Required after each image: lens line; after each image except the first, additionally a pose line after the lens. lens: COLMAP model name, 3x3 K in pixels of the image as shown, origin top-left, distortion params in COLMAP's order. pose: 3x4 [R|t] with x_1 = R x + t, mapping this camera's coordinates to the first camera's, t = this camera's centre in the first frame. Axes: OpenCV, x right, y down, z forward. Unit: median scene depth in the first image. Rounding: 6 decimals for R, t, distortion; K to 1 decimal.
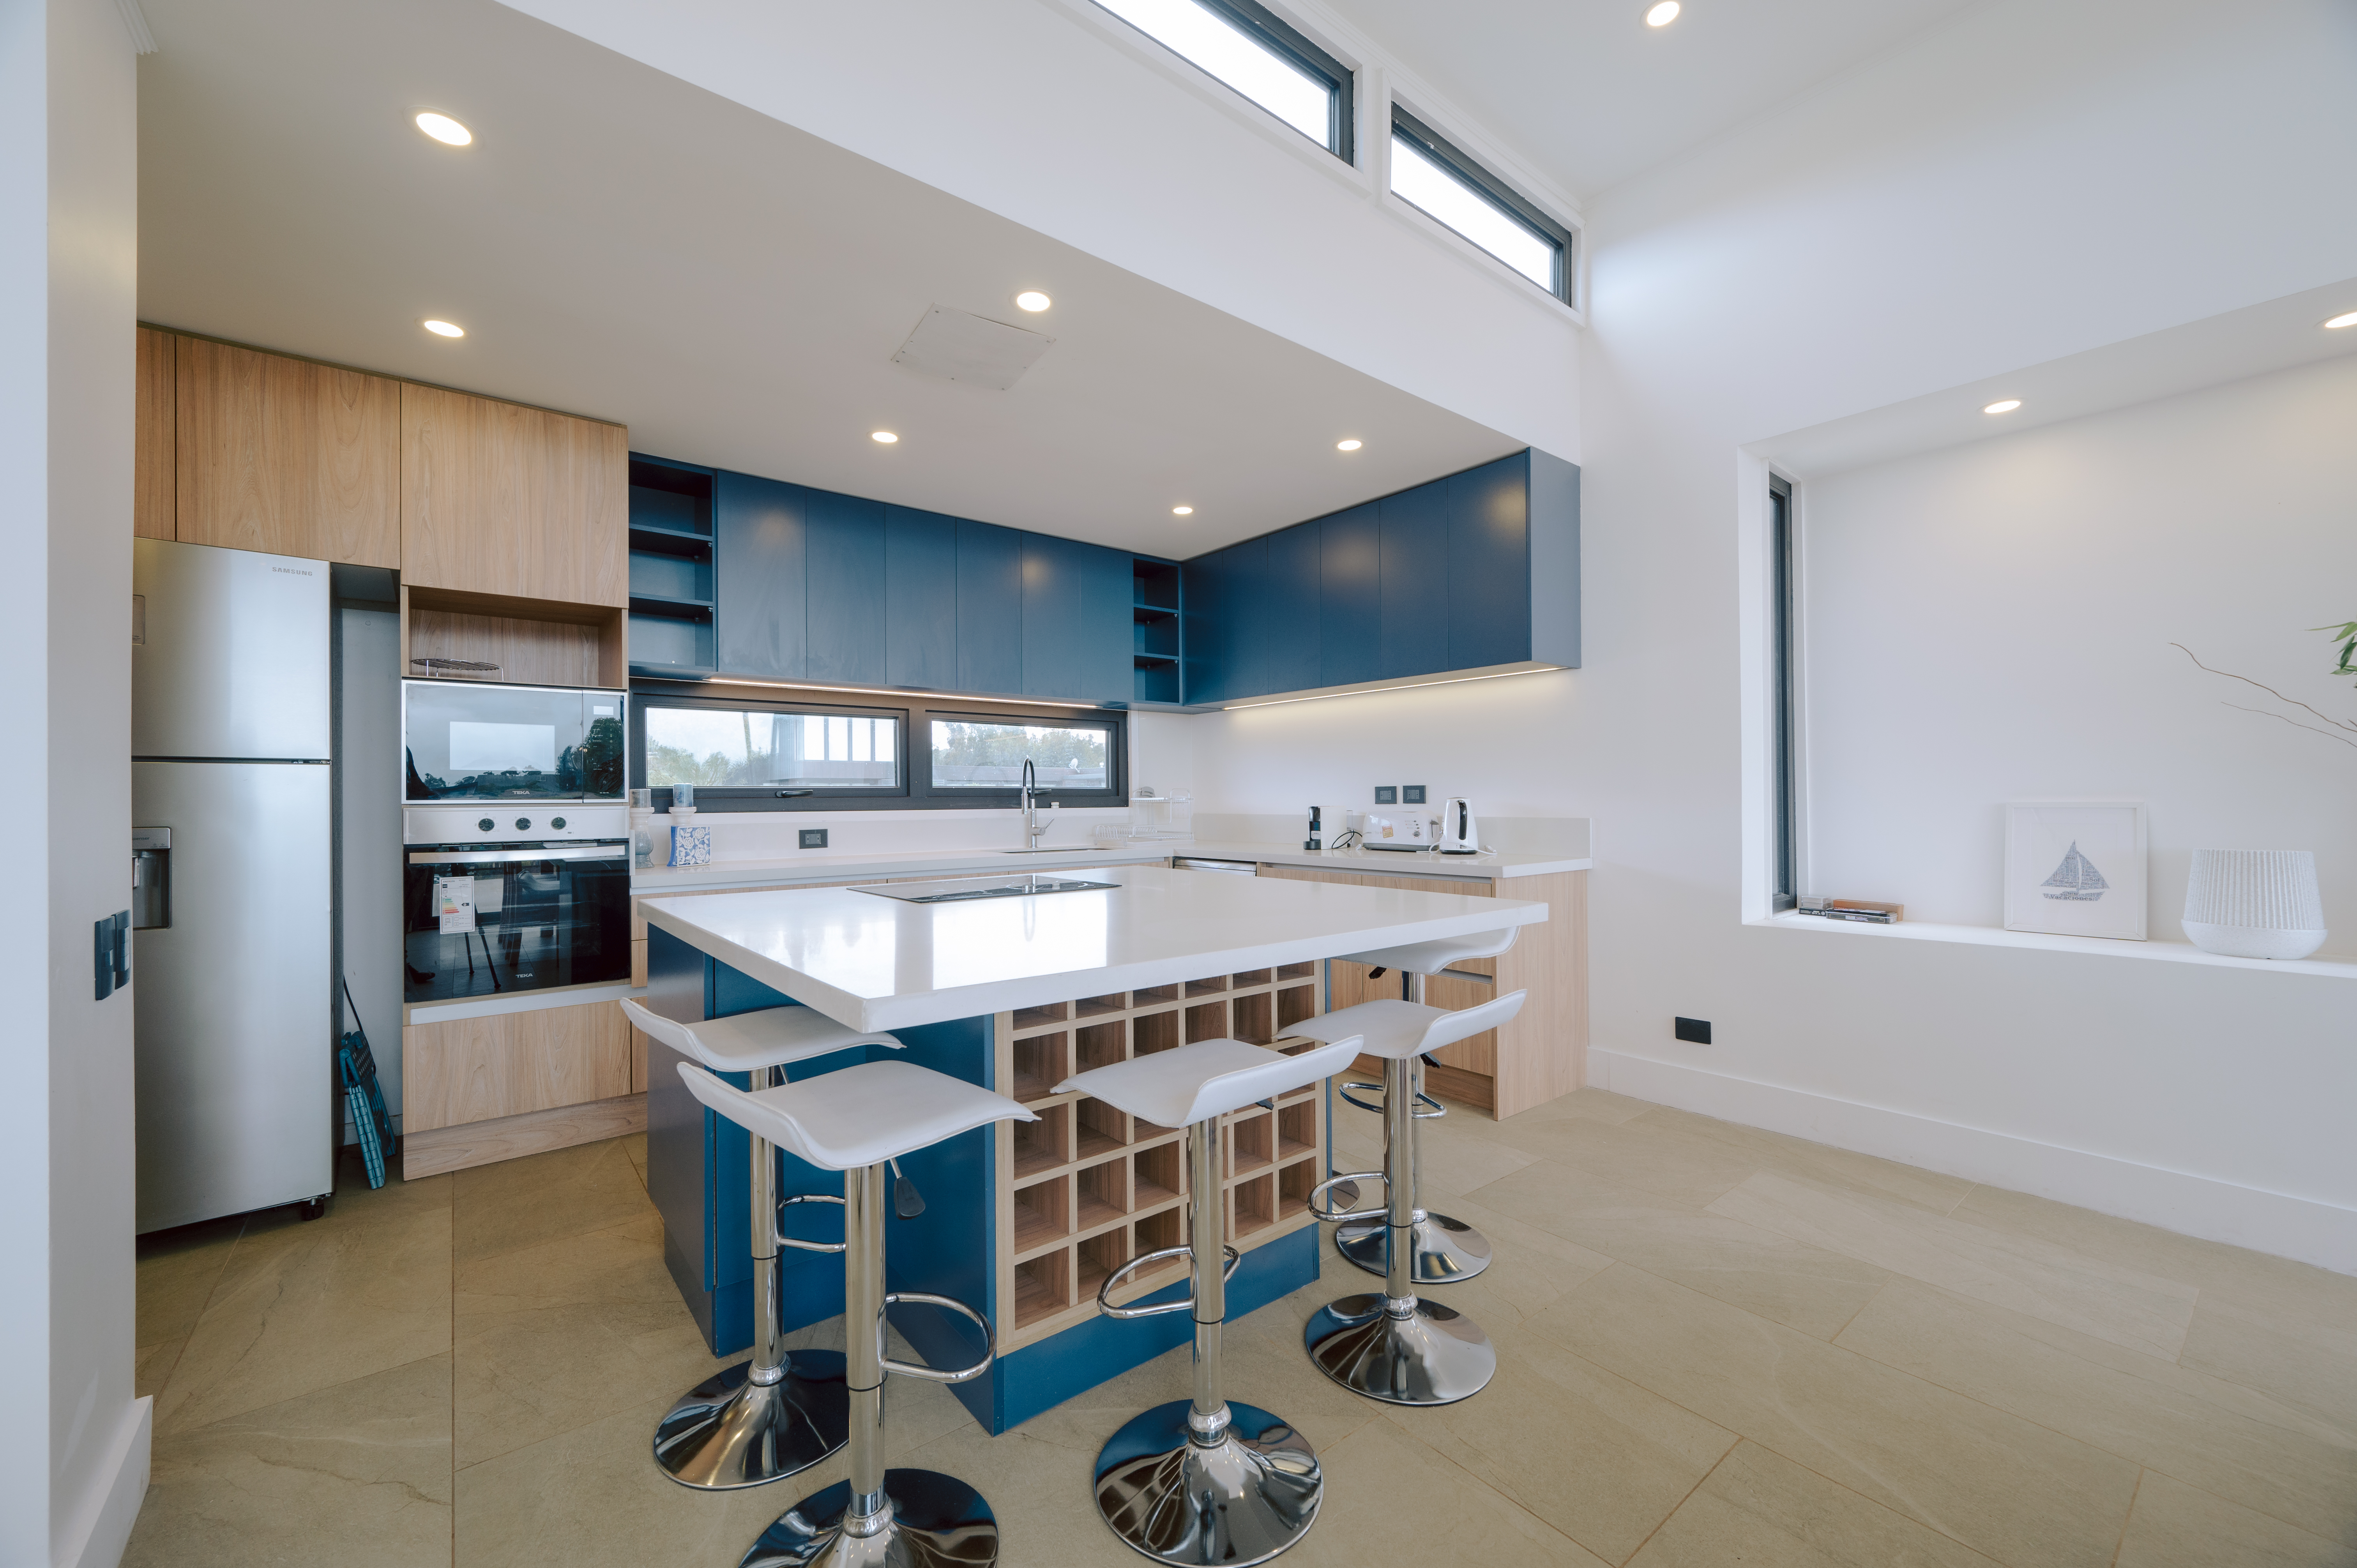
lens RADIAL K [[930.3, 0, 1168.2], [0, 930.3, 799.1], [0, 0, 1]] dist [0.000960, 0.000673]
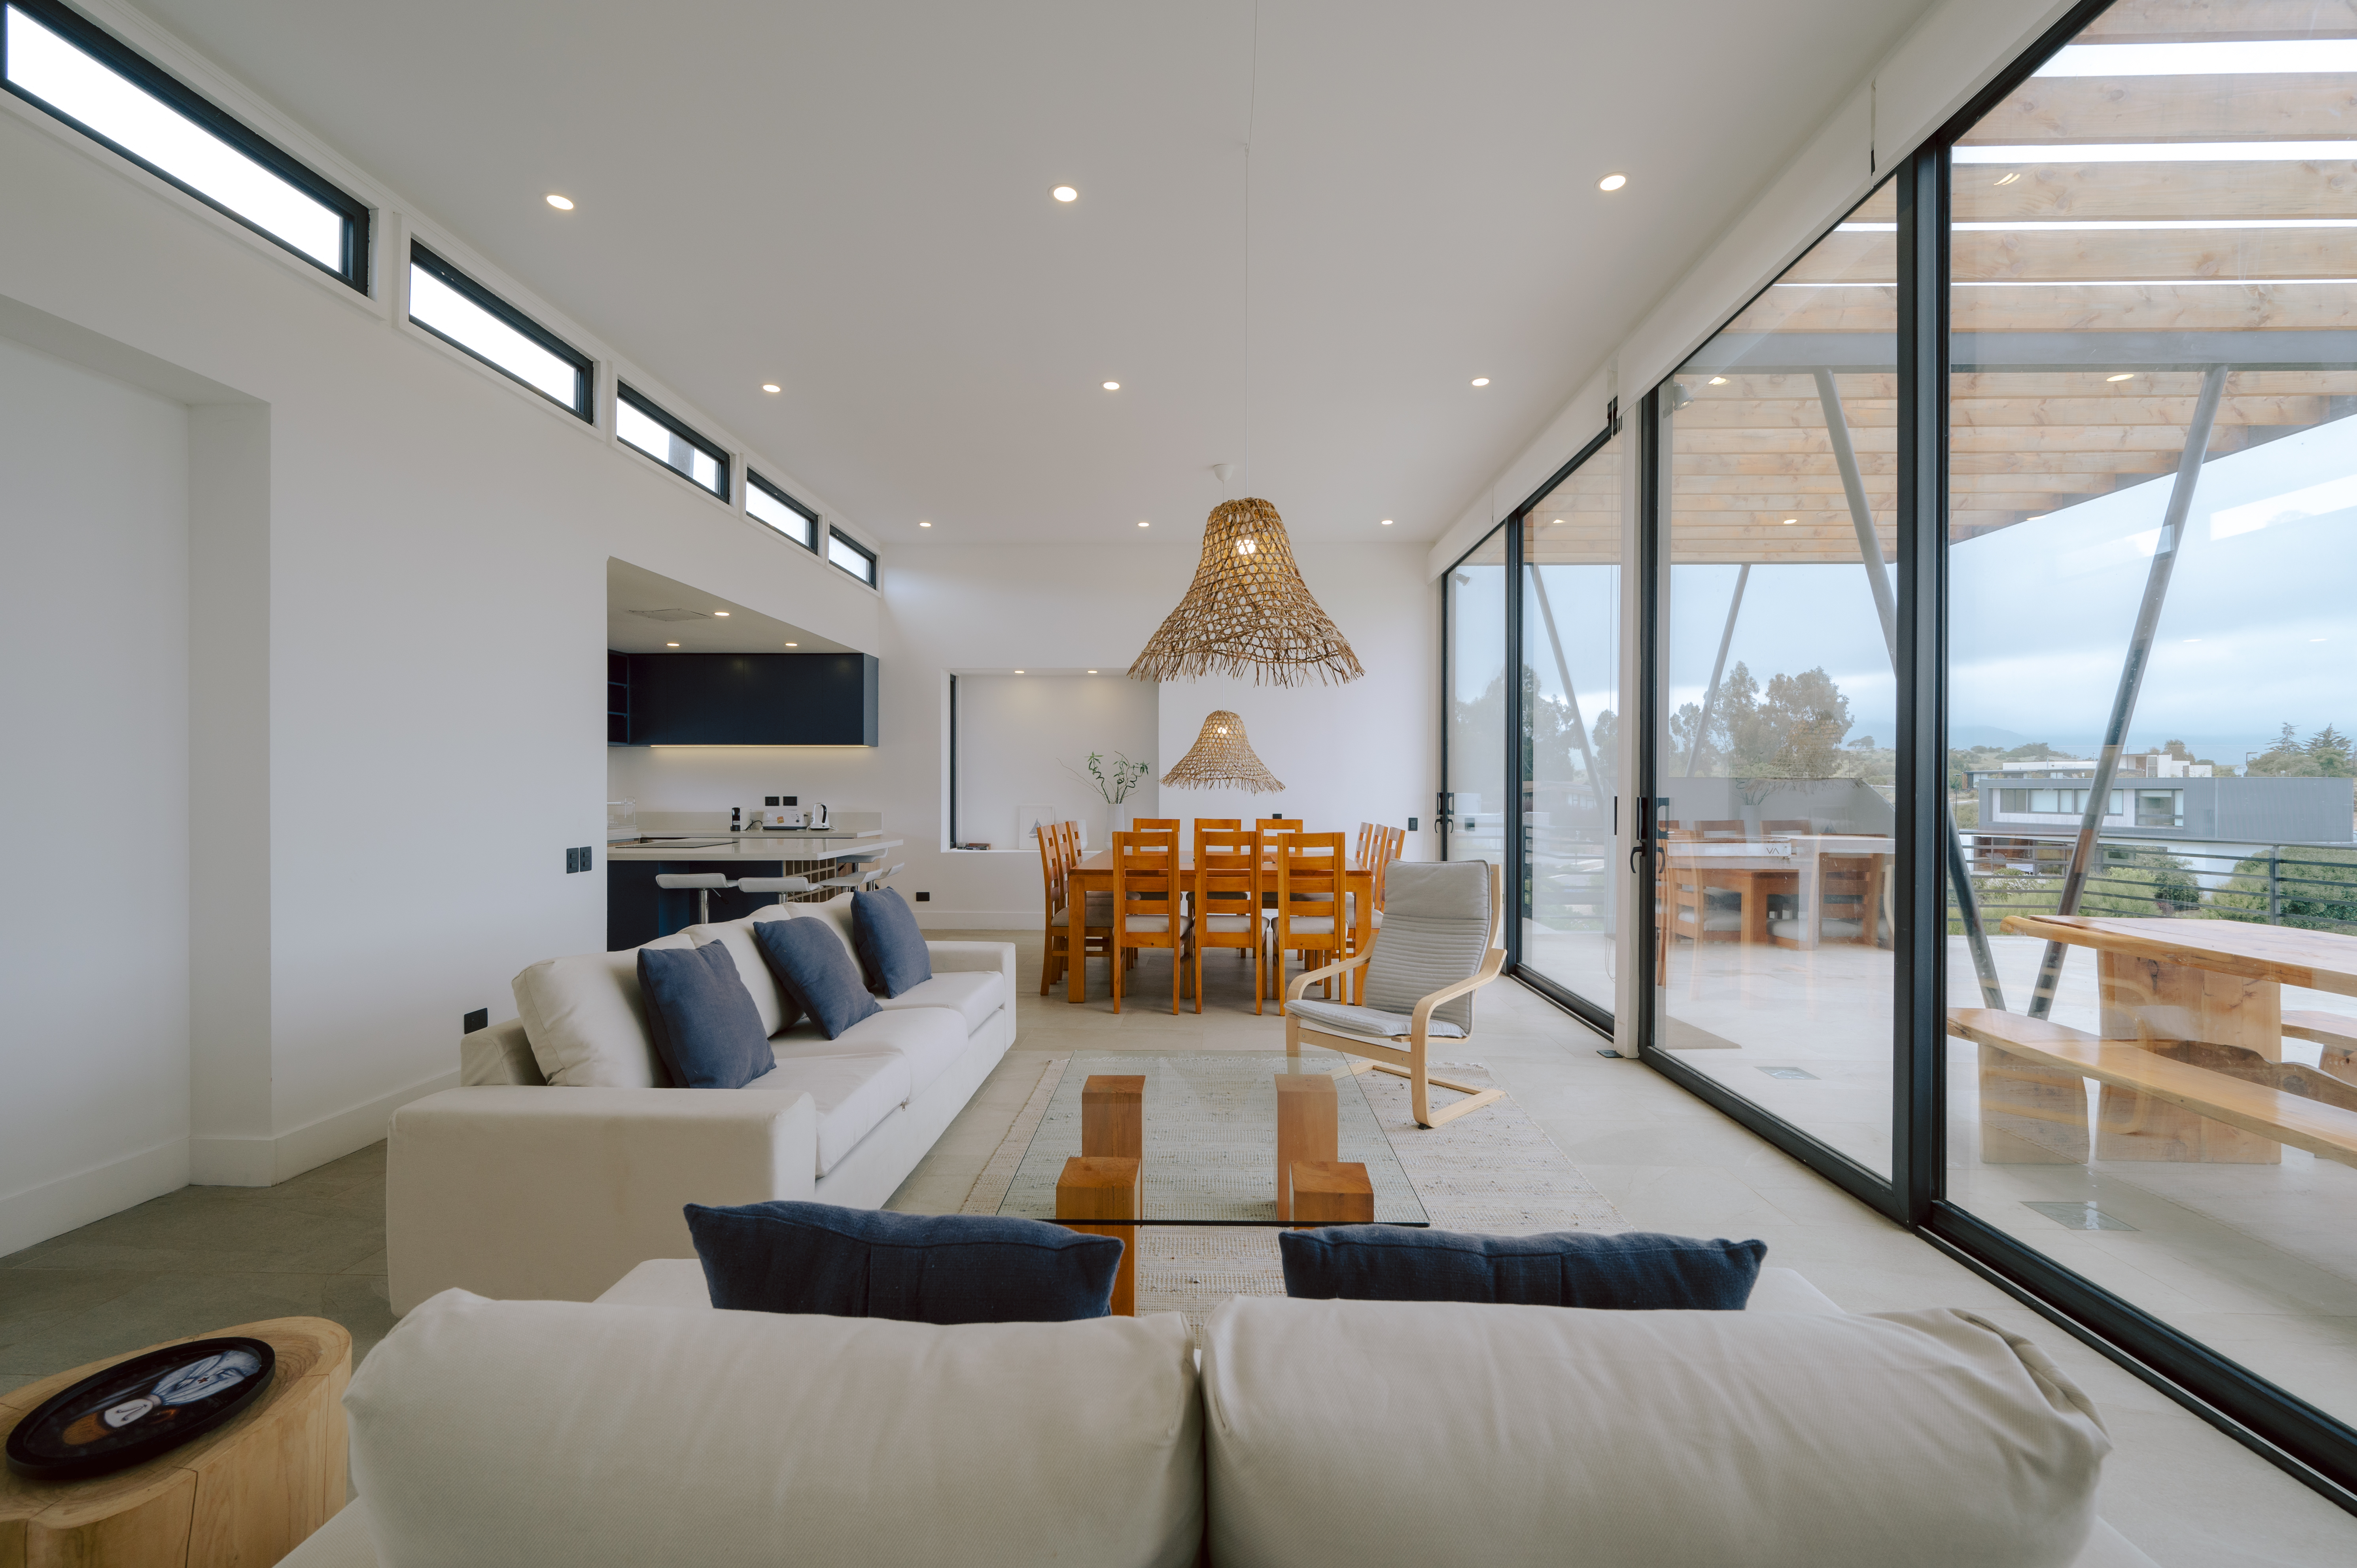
lens RADIAL K [[982.3, 0, 1178.5], [0, 982.3, 784.0], [0, 0, 1]] dist [-0.001711, -0.000088]
pose [[0.654286, 0.009963, 0.756181, -0.893988], [-0.005513, 0.999949, -0.008405, -0.032337], [-0.756227, 0.001331, 0.654308, -1.131984]]
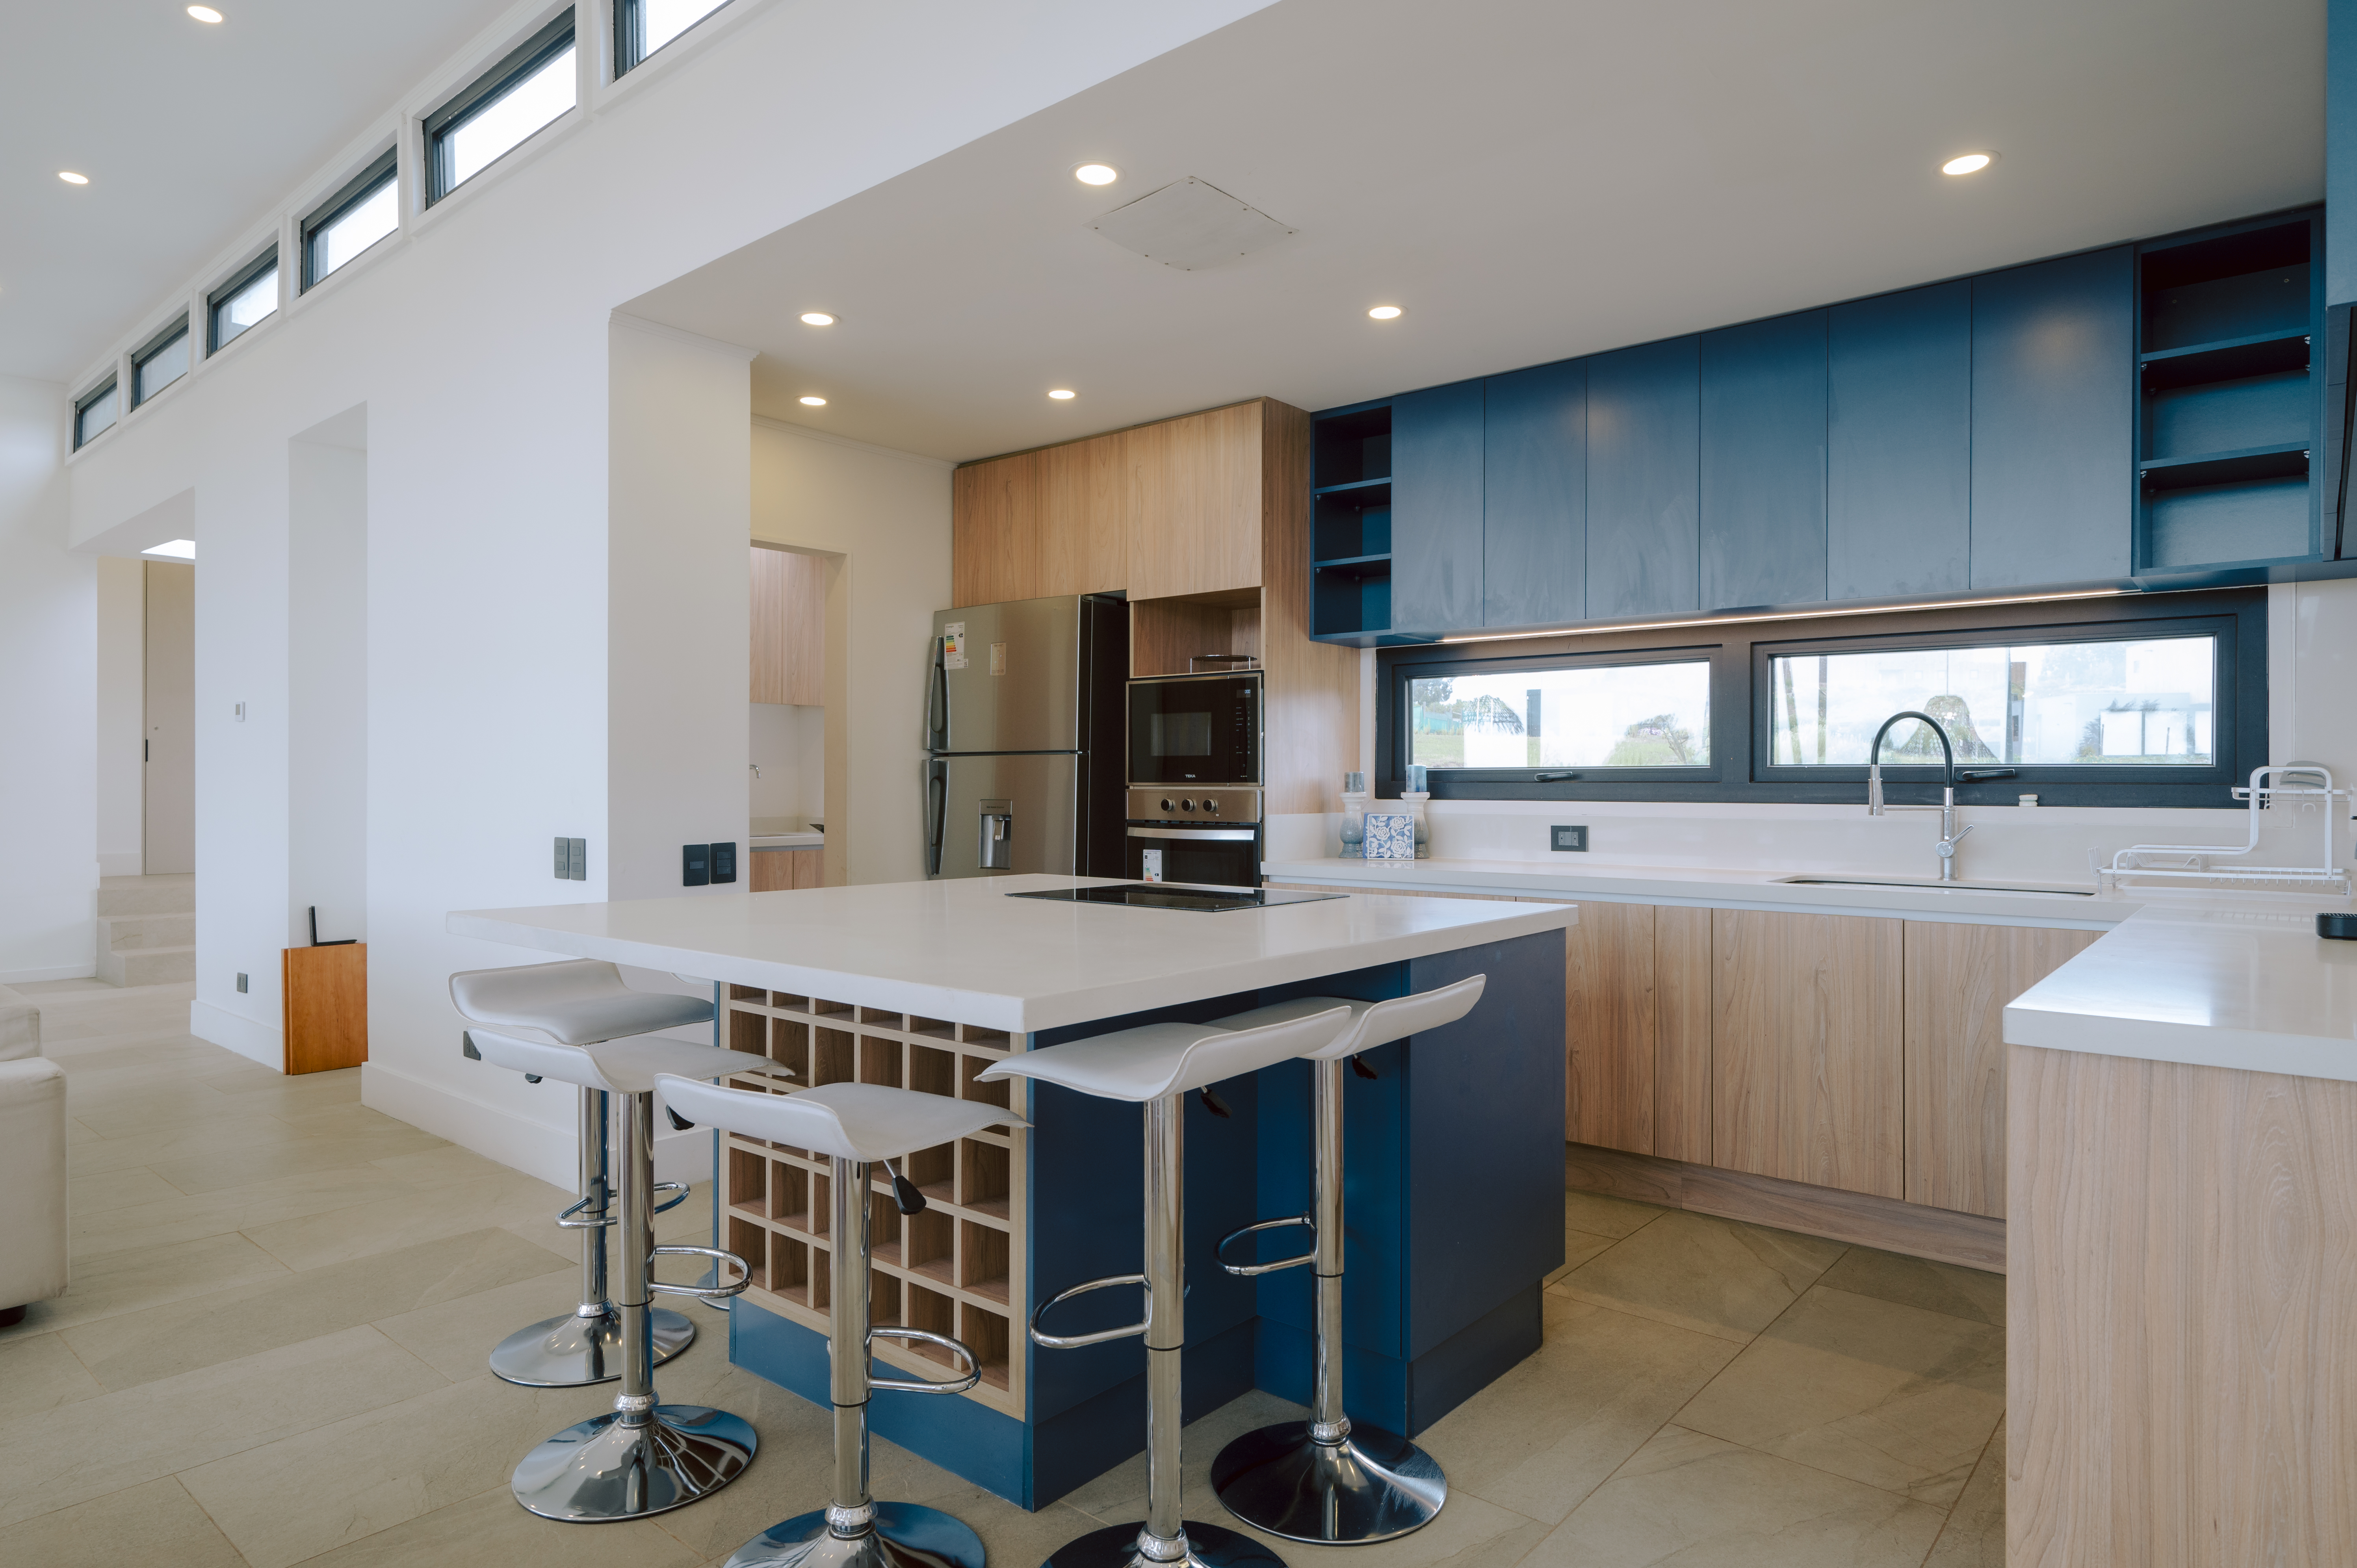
lens RADIAL K [[1367.2, 0, 1183.0], [0, 1367.2, 791.2], [0, 0, 1]] dist [-0.001754, -0.000565]
pose [[0.189208, 0.014231, -0.981834, 0.697965], [-0.004272, 0.999897, 0.013670, -0.008937], [0.981928, 0.001608, 0.189249, 0.563173]]
